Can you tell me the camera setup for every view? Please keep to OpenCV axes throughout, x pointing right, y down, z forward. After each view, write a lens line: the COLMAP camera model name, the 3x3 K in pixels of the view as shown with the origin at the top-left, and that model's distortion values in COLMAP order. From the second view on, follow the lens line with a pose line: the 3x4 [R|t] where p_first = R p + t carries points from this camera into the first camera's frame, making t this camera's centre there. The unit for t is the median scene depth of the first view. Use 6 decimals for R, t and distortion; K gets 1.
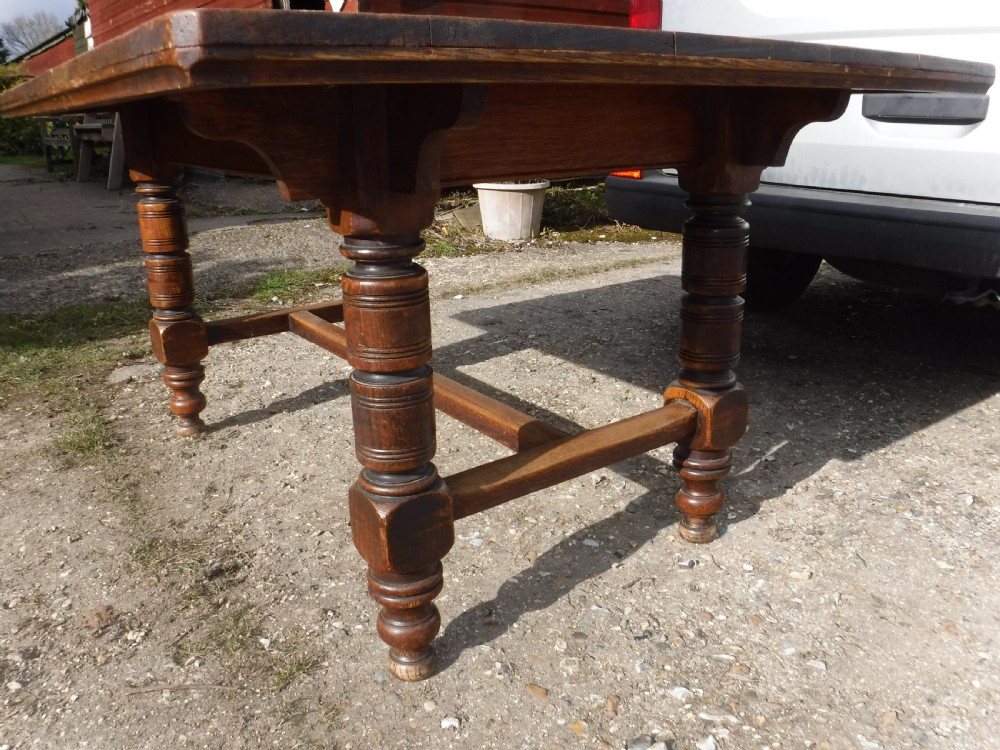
lens RADIAL K [[804.6, 0, 500.0], [0, 804.6, 375.0], [0, 0, 1]] dist [-0.110589, 0.041995]
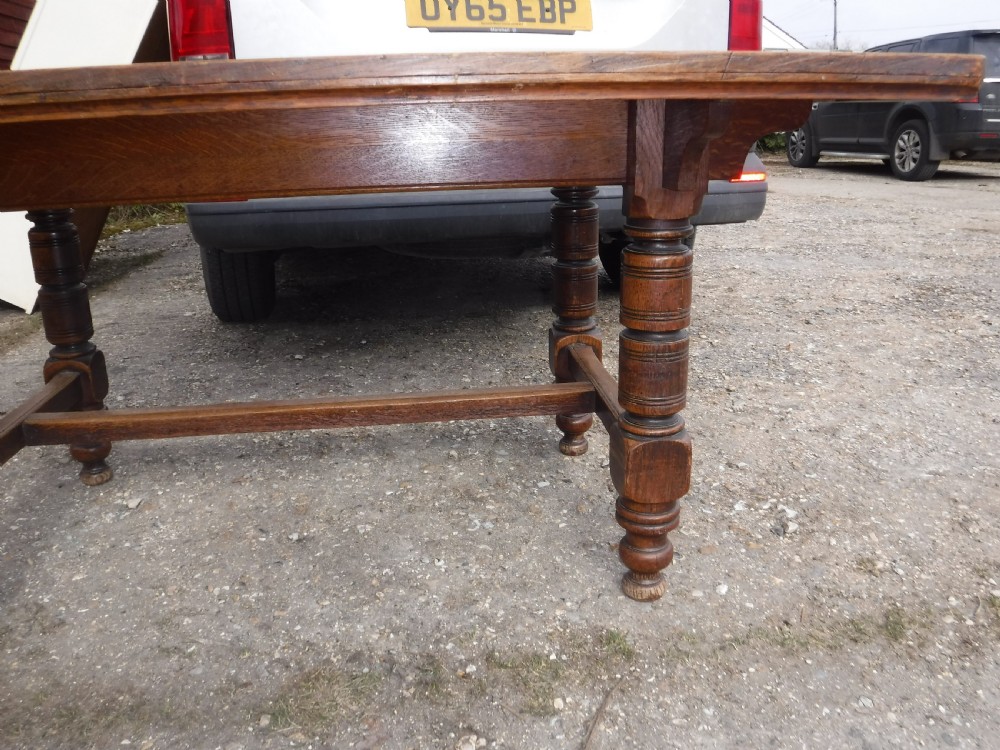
lens RADIAL K [[804.6, 0, 500.0], [0, 804.6, 375.0], [0, 0, 1]] dist [-0.110589, 0.041995]
pose [[0.497877, -0.263307, 0.826310, -0.927808], [0.292735, 0.947899, 0.125671, -0.120713], [-0.816348, 0.179321, 0.549017, 0.397763]]
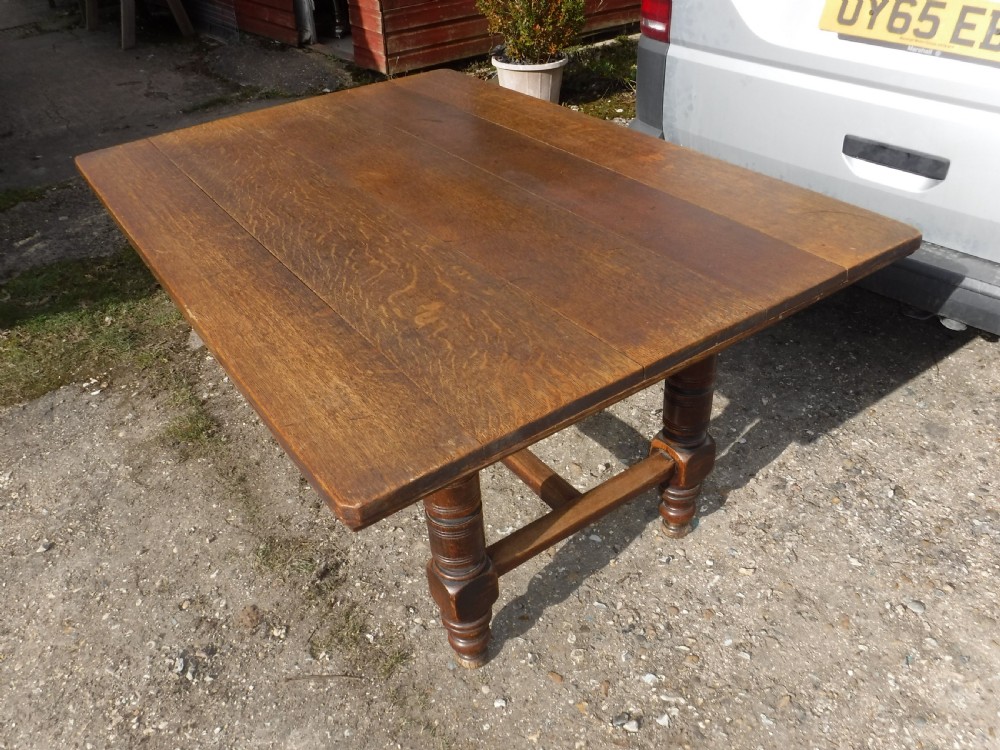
lens RADIAL K [[804.4, 0, 503.2], [0, 804.4, 376.3], [0, 0, 1]] dist [-0.107923, 0.040207]
pose [[0.999449, -0.020121, -0.026392, -0.001548], [0.026624, 0.960889, 0.275652, -0.463492], [0.019814, -0.276203, 0.960895, -0.245129]]
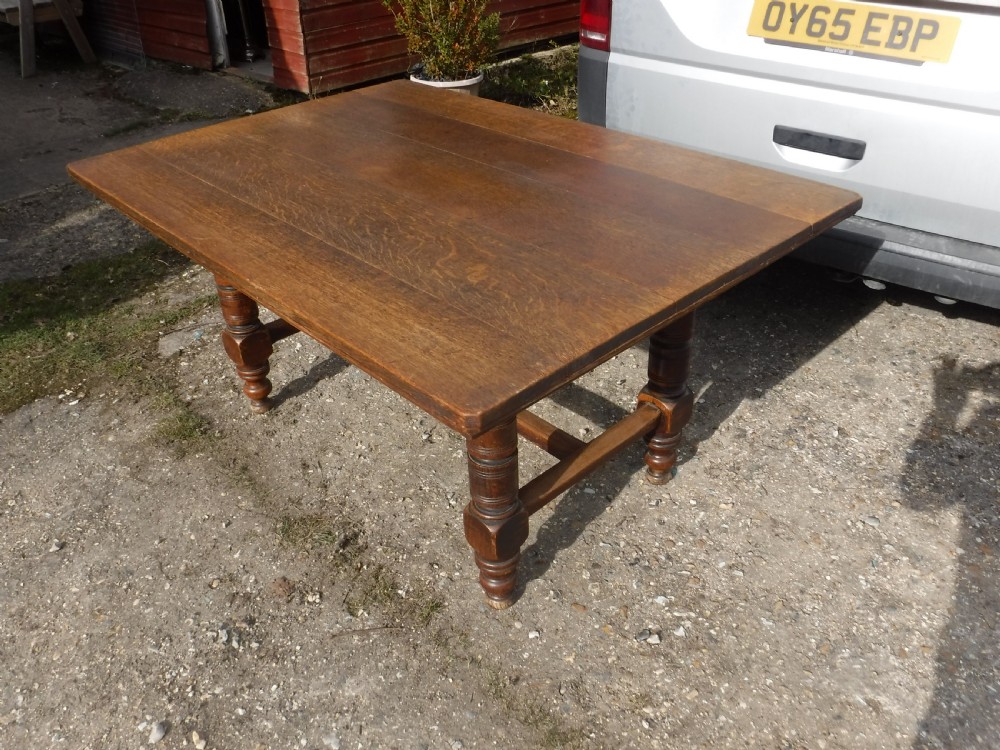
lens RADIAL K [[804.6, 0, 500.0], [0, 804.6, 375.0], [0, 0, 1]] dist [-0.110589, 0.041995]
pose [[0.991052, -0.083456, 0.104167, -0.204749], [0.054988, 0.966399, 0.251096, -0.414595], [-0.121622, -0.243121, 0.962341, -0.398118]]
